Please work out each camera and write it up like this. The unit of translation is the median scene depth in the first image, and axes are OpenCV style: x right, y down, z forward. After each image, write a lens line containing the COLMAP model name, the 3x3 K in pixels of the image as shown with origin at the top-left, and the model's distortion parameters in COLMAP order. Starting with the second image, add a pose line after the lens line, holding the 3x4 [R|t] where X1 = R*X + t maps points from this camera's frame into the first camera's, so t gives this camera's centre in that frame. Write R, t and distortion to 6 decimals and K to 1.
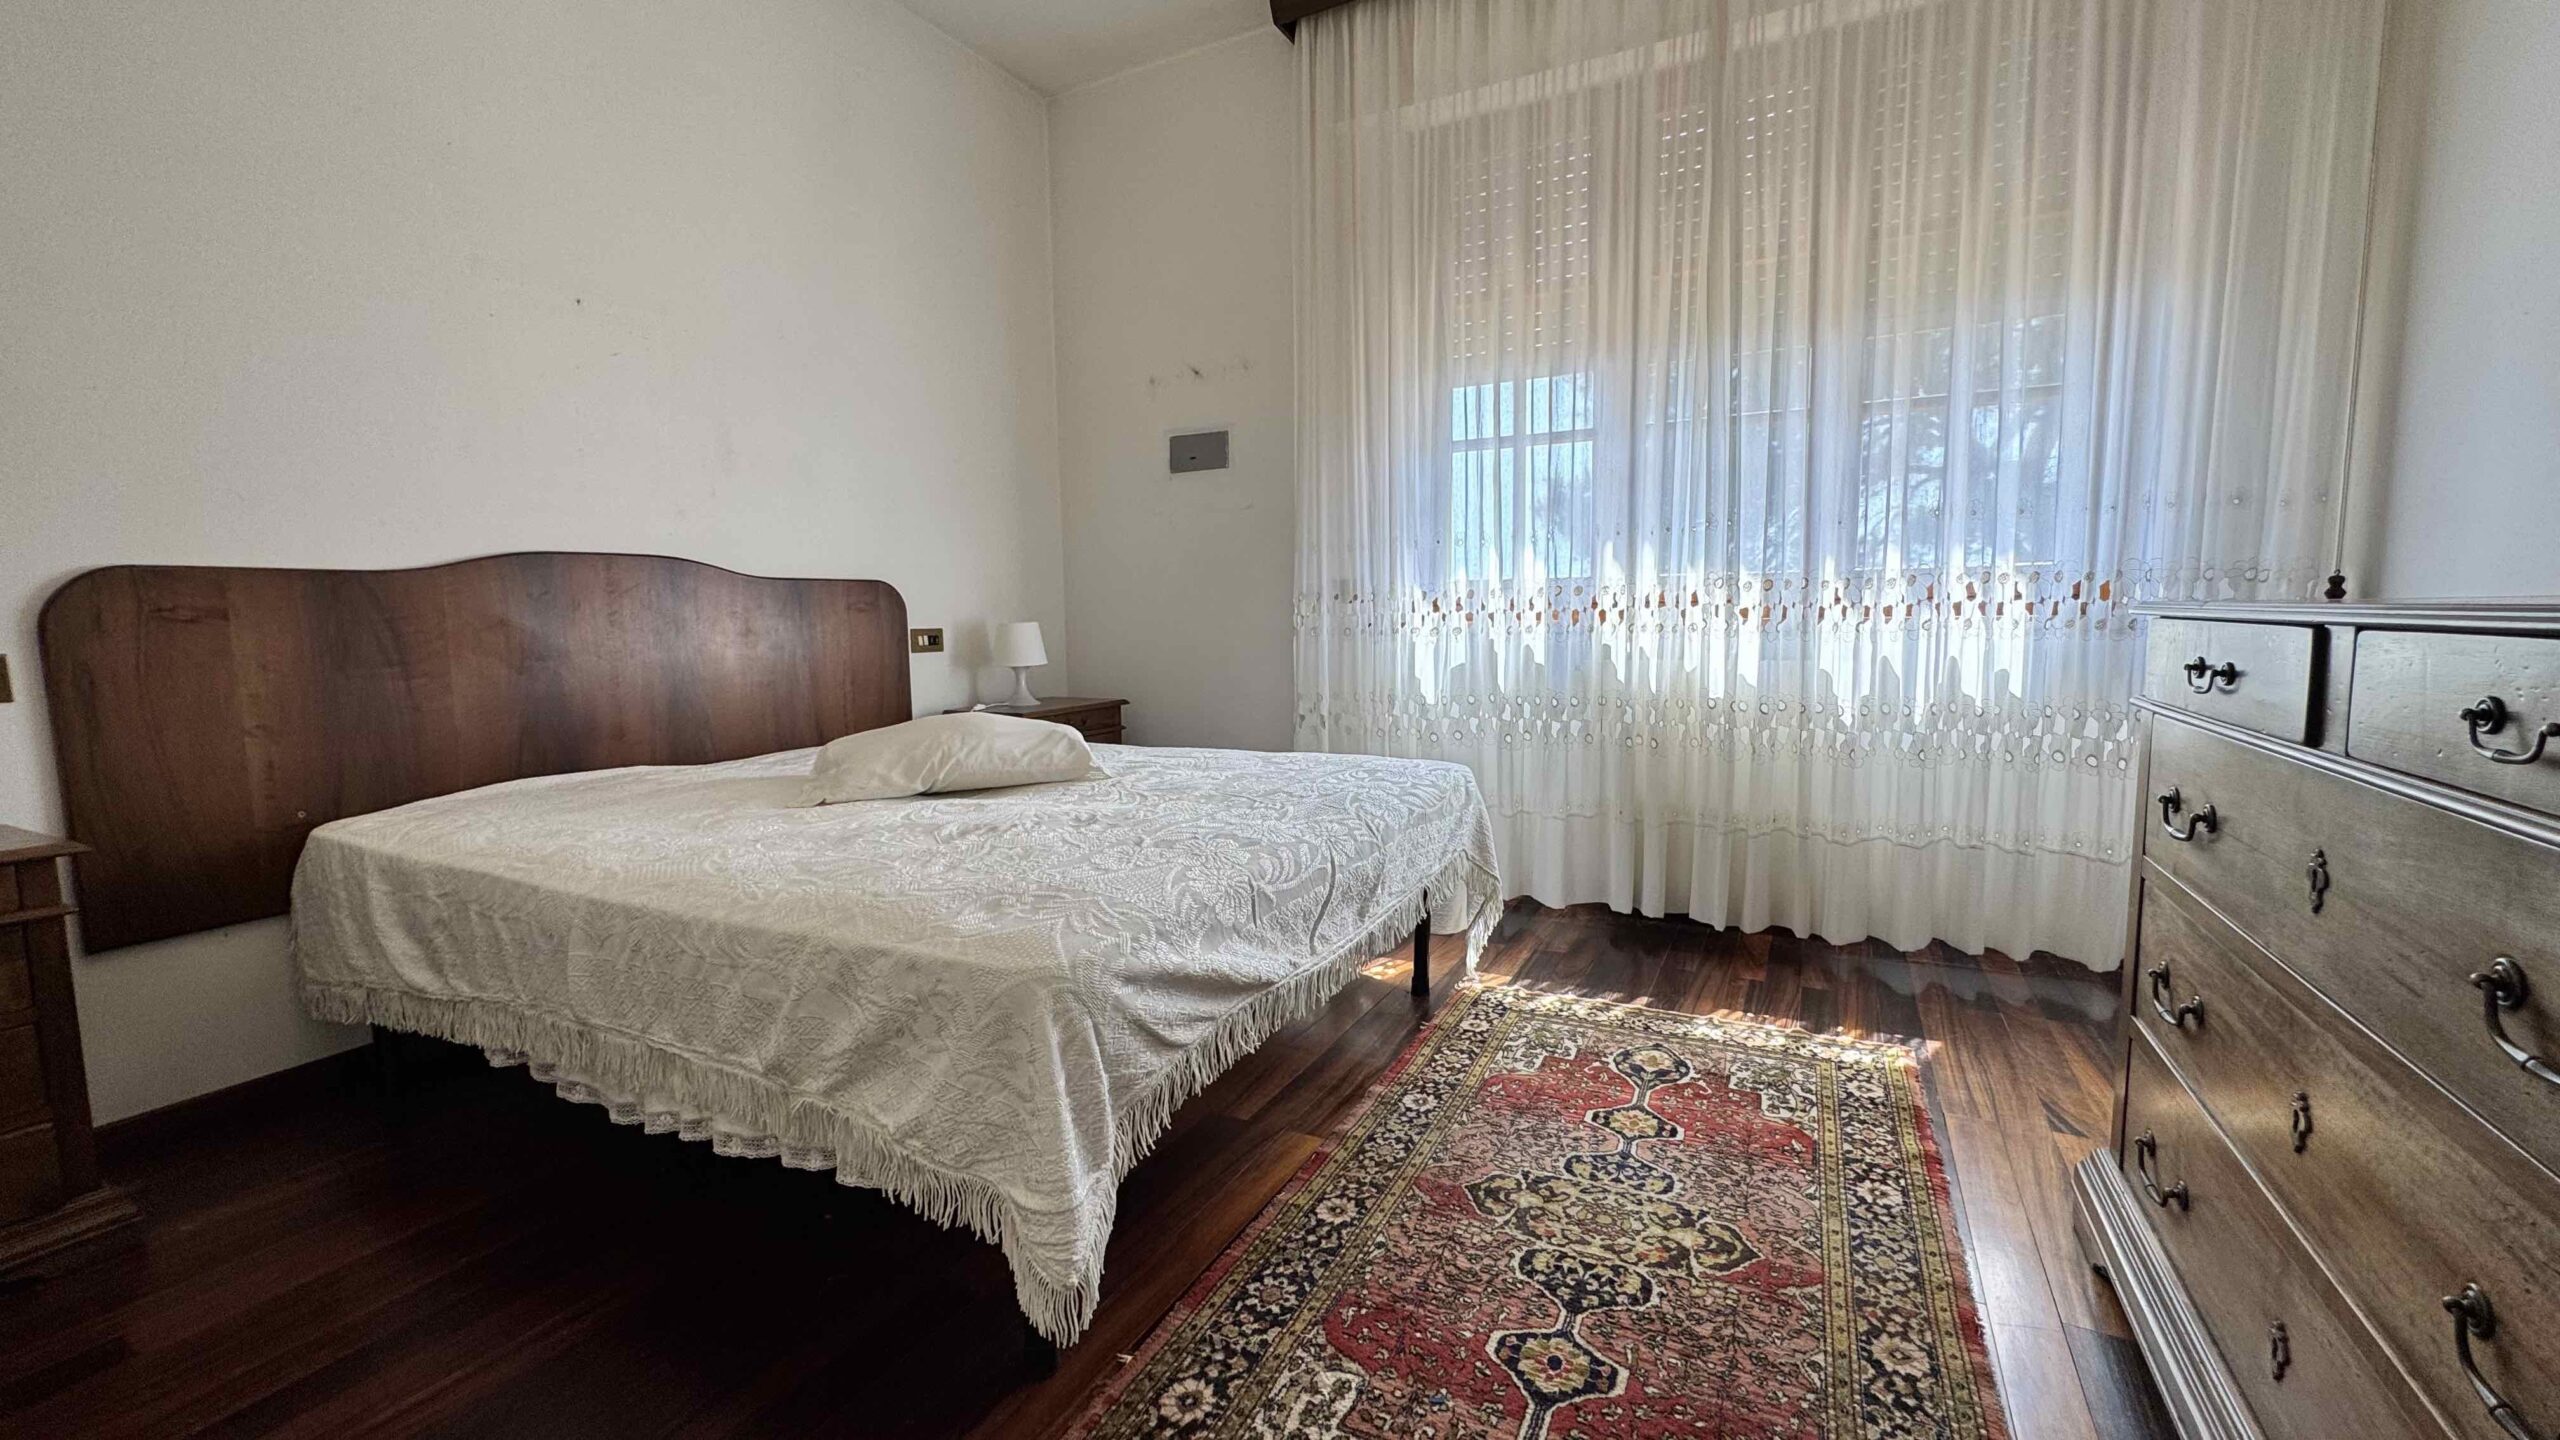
lens RADIAL K [[1026.0, 0, 1266.6], [0, 1026.0, 725.4], [0, 0, 1]] dist [0.000414, -0.000125]
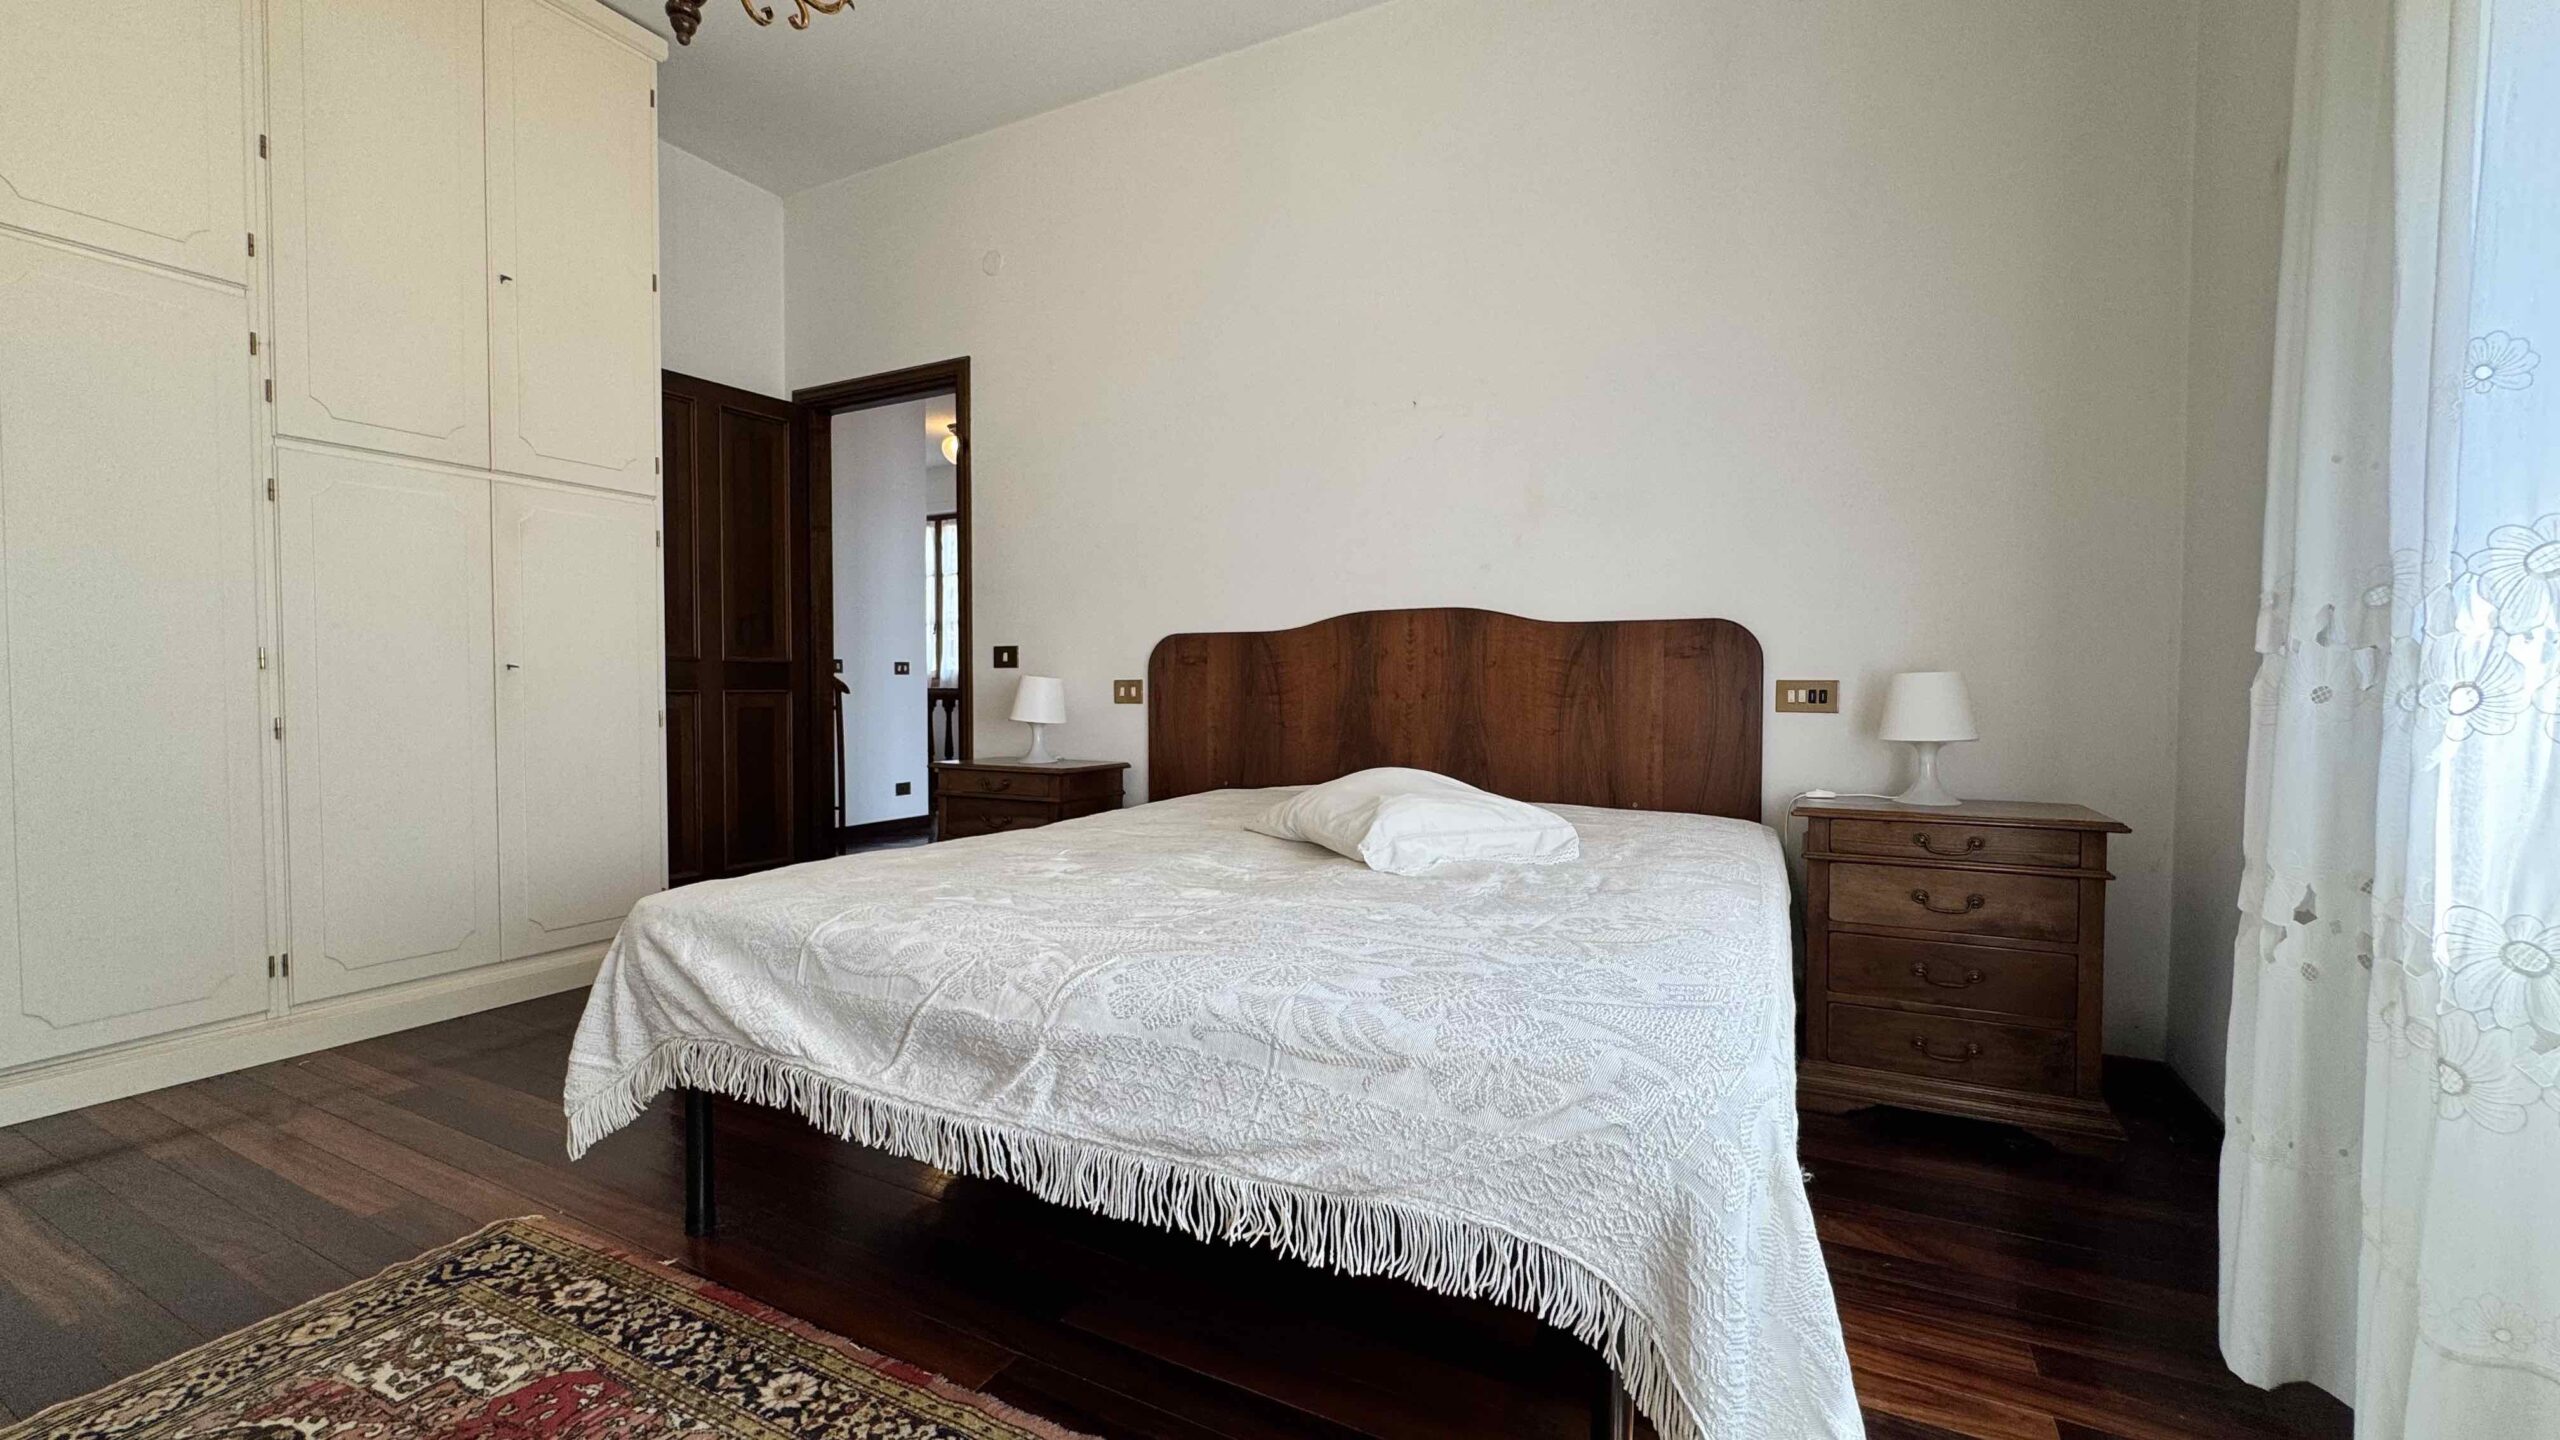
lens RADIAL K [[1026.0, 0, 1271.8], [0, 1026.0, 728.3], [0, 0, 1]] dist [0.000414, -0.000125]
pose [[0.014561, 0.051453, -0.998569, 0.432601], [-0.116300, 0.991984, 0.049417, -0.057425], [0.993107, 0.115414, 0.020428, 0.673484]]
